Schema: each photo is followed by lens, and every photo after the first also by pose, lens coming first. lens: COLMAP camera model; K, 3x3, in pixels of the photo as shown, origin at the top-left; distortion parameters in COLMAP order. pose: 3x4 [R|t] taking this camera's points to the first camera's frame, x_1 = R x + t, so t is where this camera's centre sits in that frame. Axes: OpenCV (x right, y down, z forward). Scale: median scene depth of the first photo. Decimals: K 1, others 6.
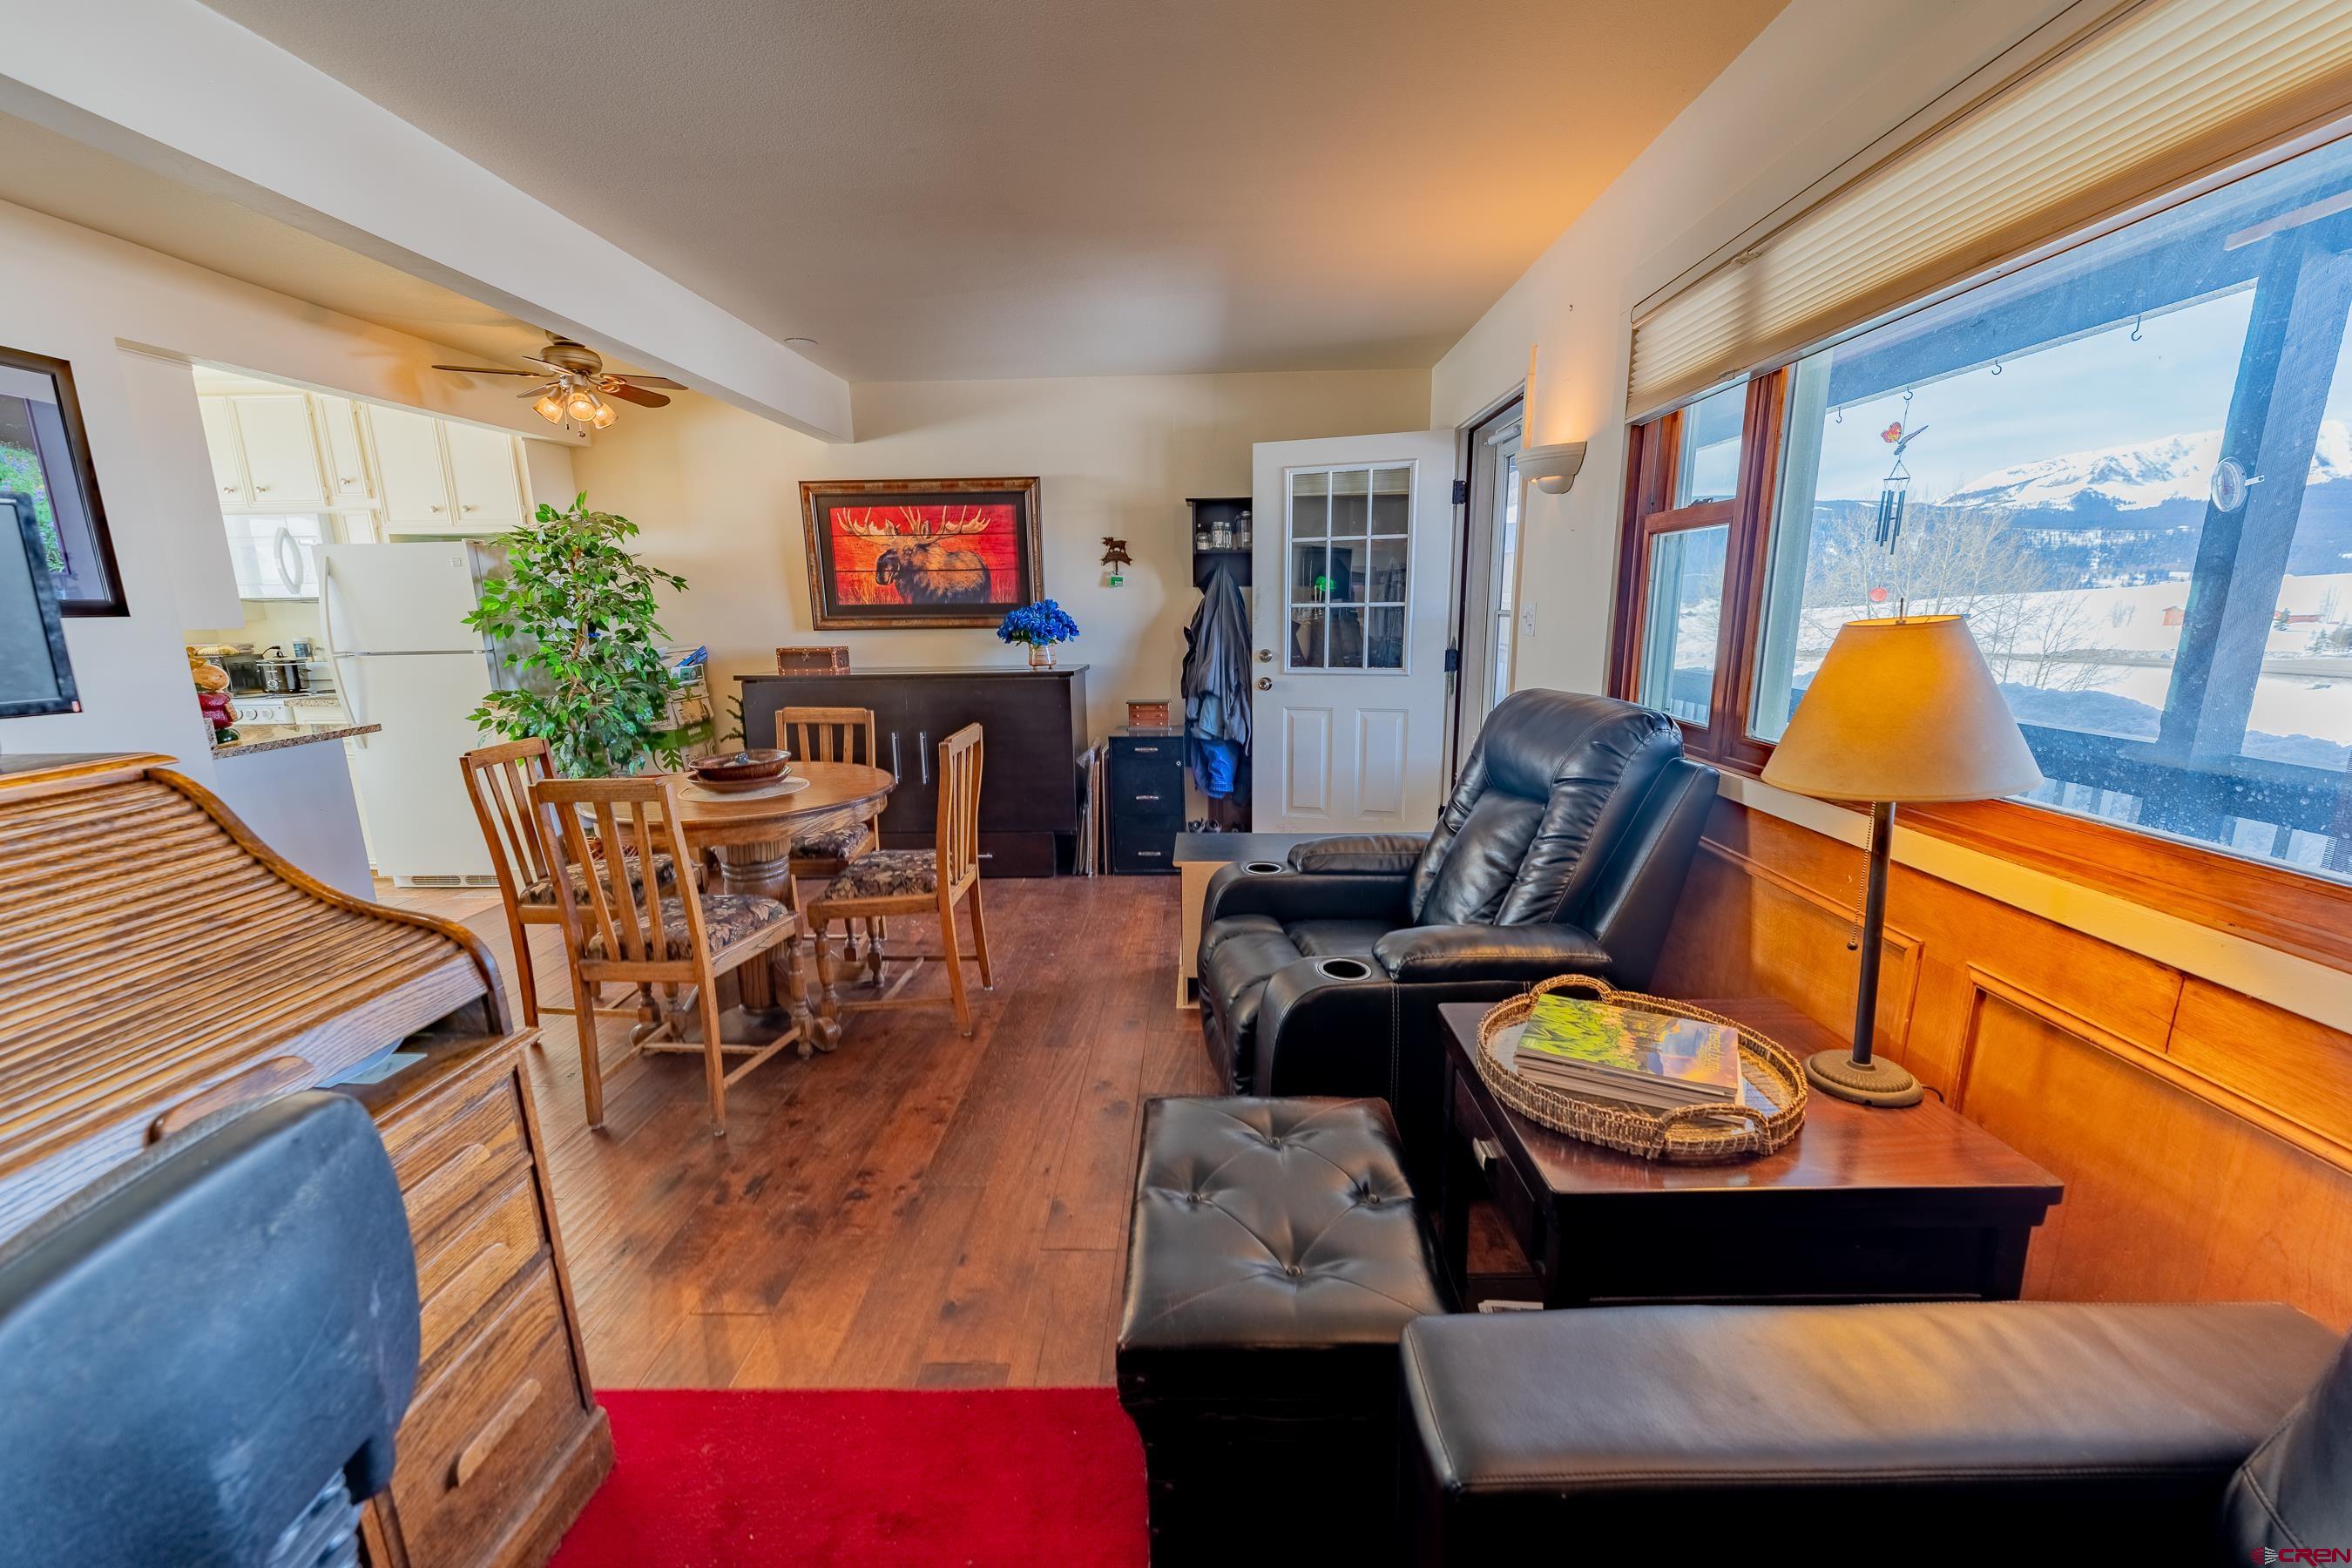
lens RADIAL K [[938.3, 0, 1175.2], [0, 938.3, 809.5], [0, 0, 1]] dist [-0.002598, 0.000657]
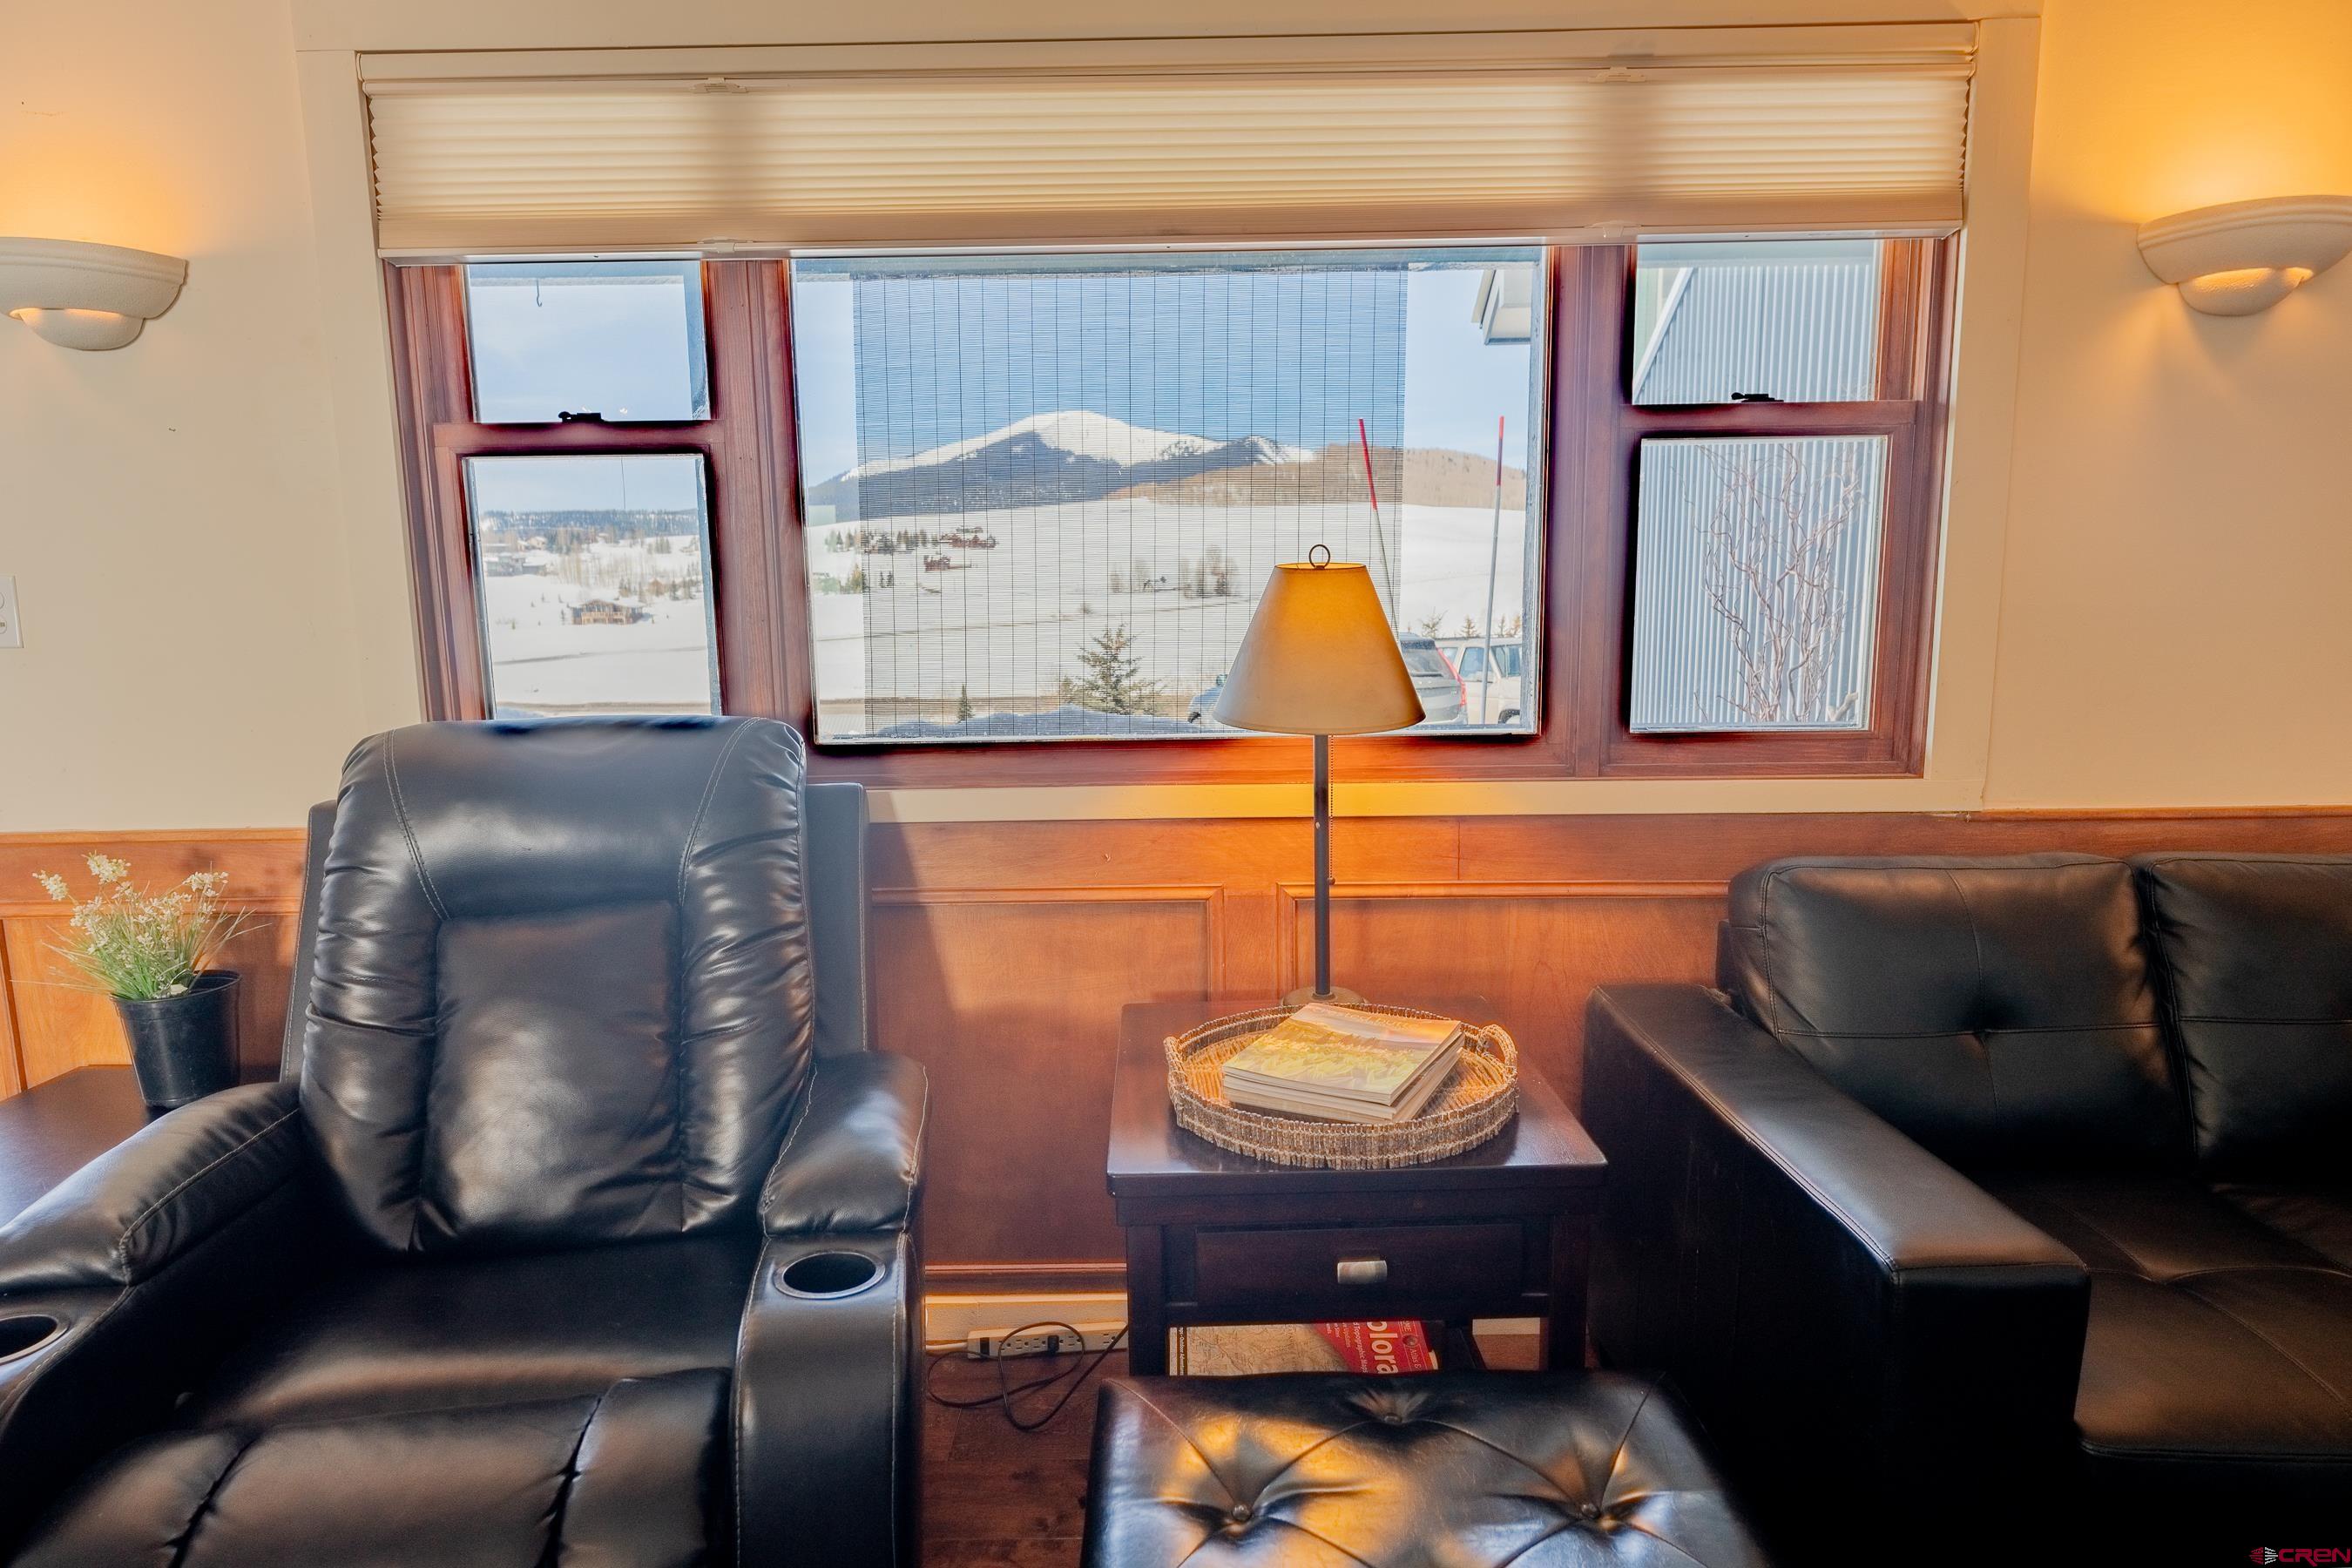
lens RADIAL K [[1335.7, 0, 1168.9], [0, 1335.7, 796.3], [0, 0, 1]] dist [0.003312, -0.002903]
pose [[-0.022291, -0.128401, 0.991472, -0.202970], [0.227964, 0.964940, 0.130090, -0.049410], [-0.973414, 0.228919, 0.007762, 0.326362]]
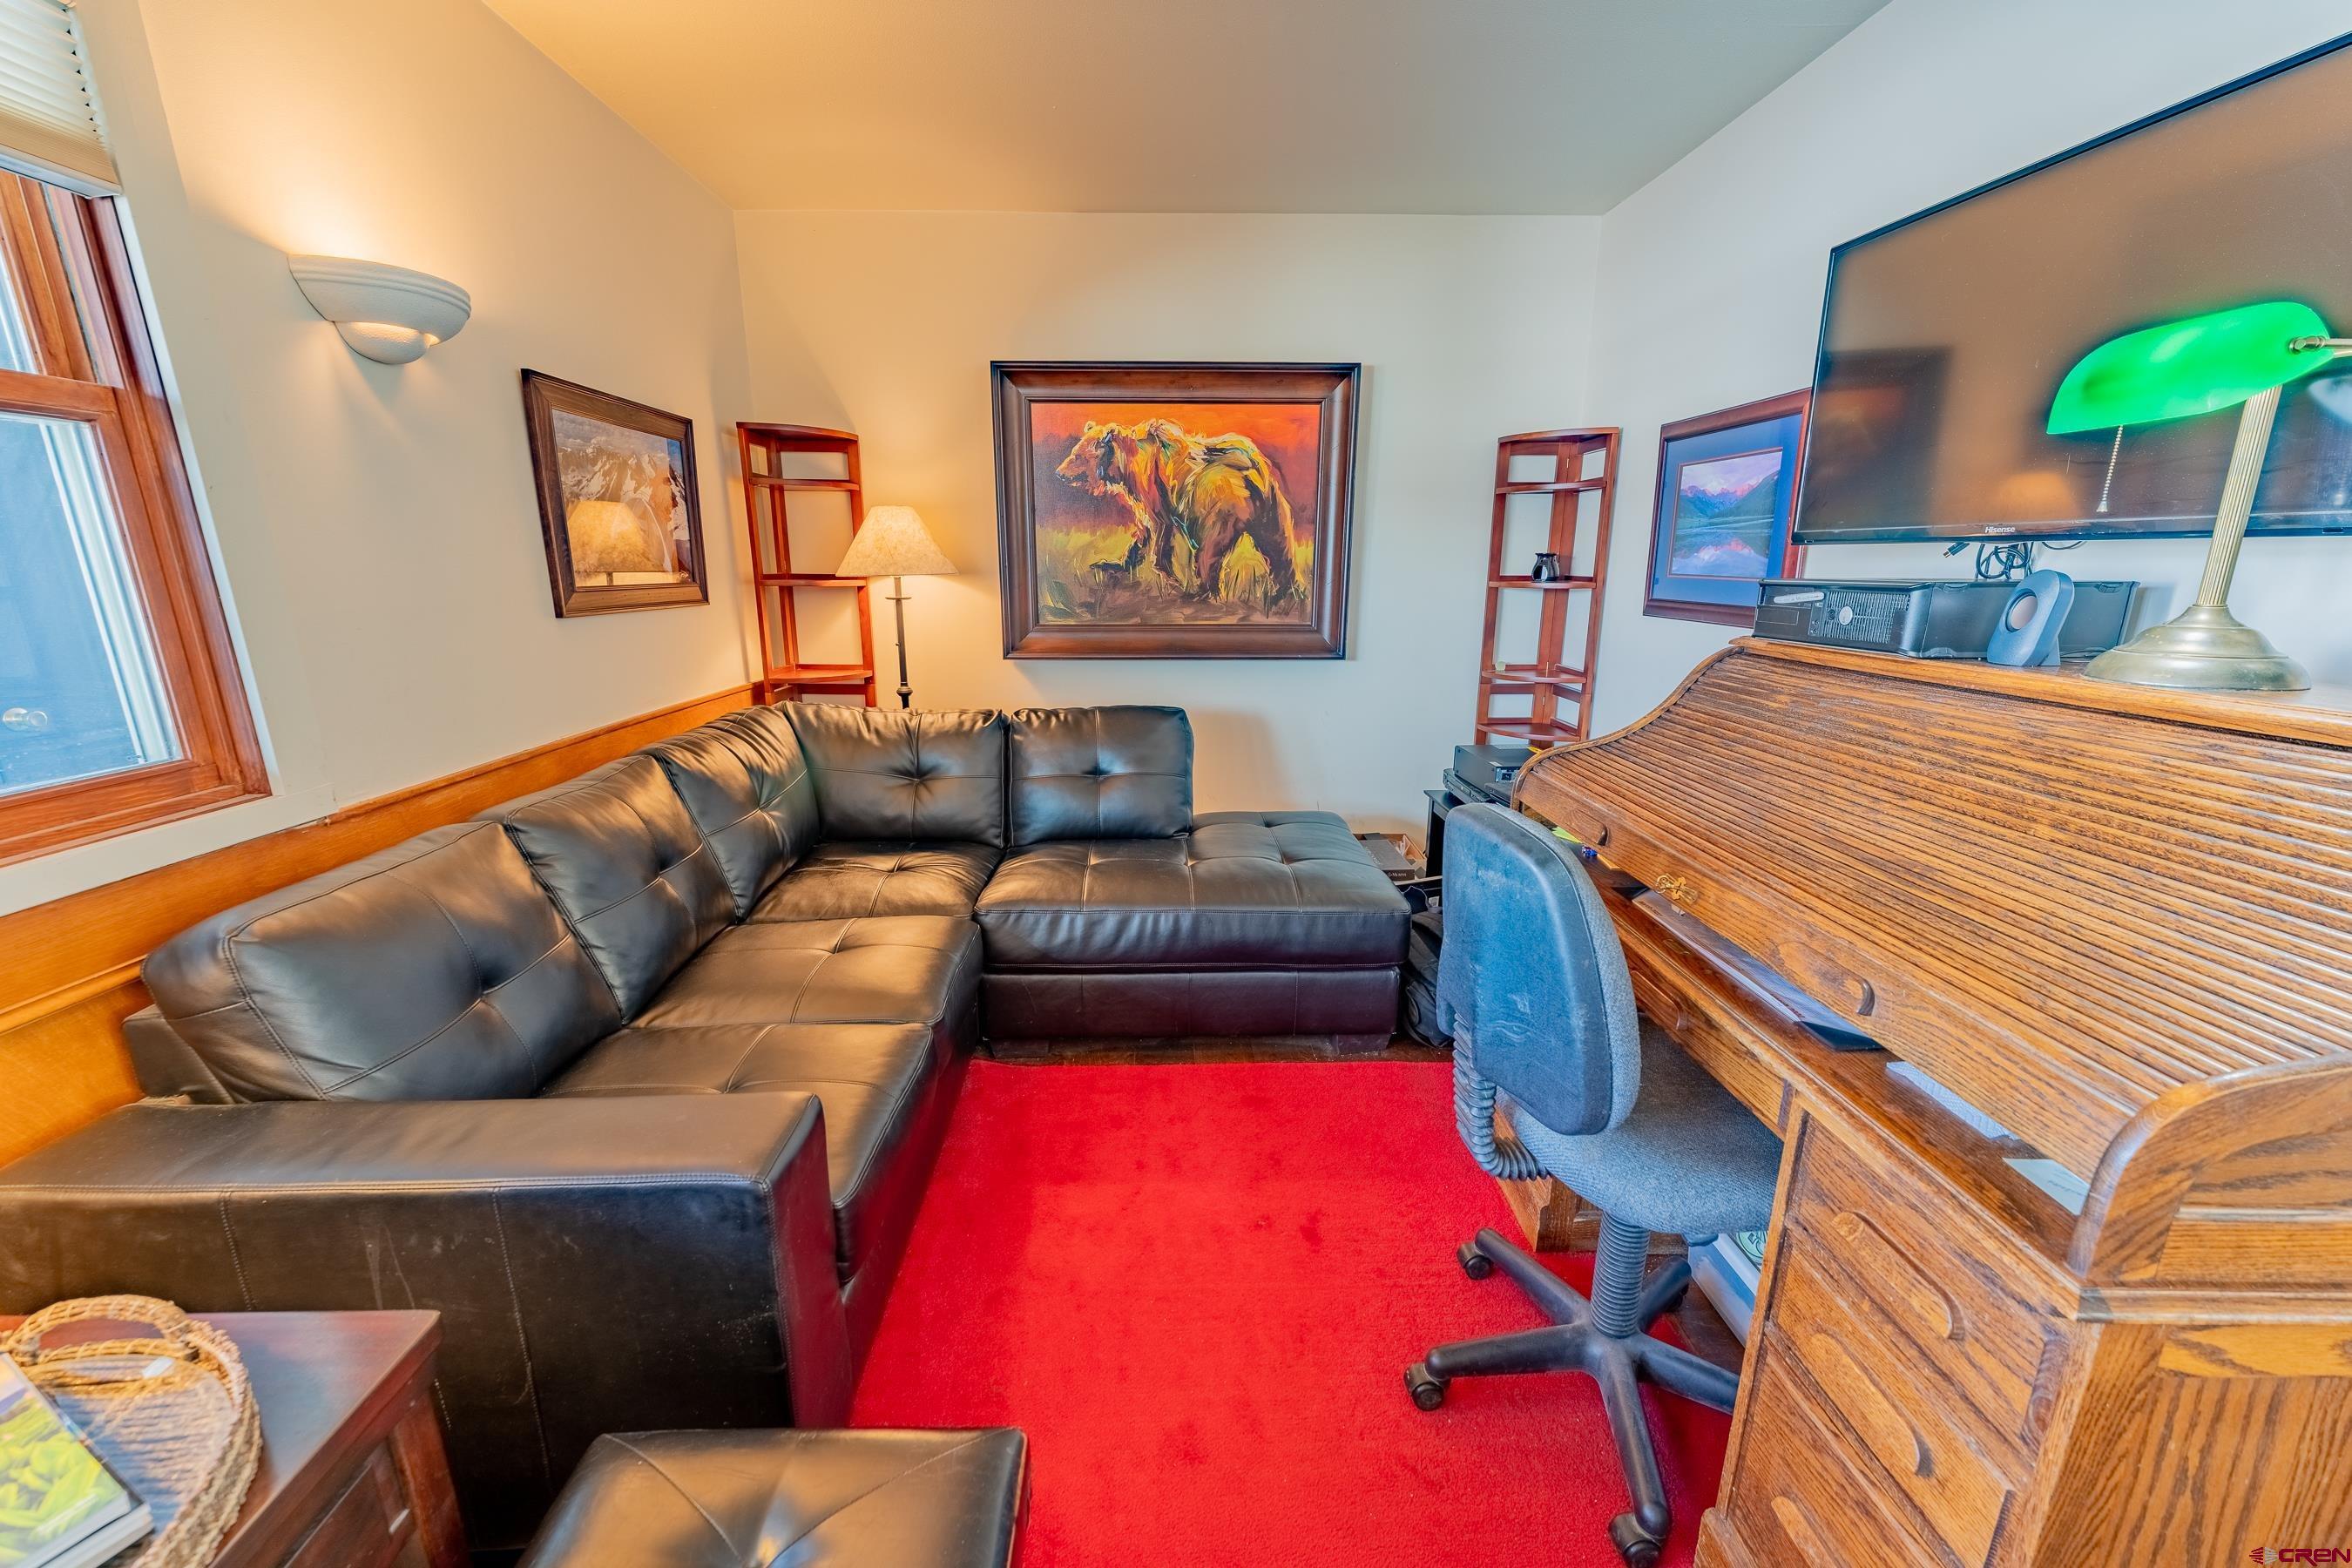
lens RADIAL K [[938.3, 0, 1175.1], [0, 938.3, 805.1], [0, 0, 1]] dist [-0.002598, 0.000657]
pose [[-0.998363, 0.034399, -0.045685, -0.043999], [0.009575, 0.888134, 0.459486, -0.076493], [0.056380, 0.458296, -0.887010, 0.376117]]
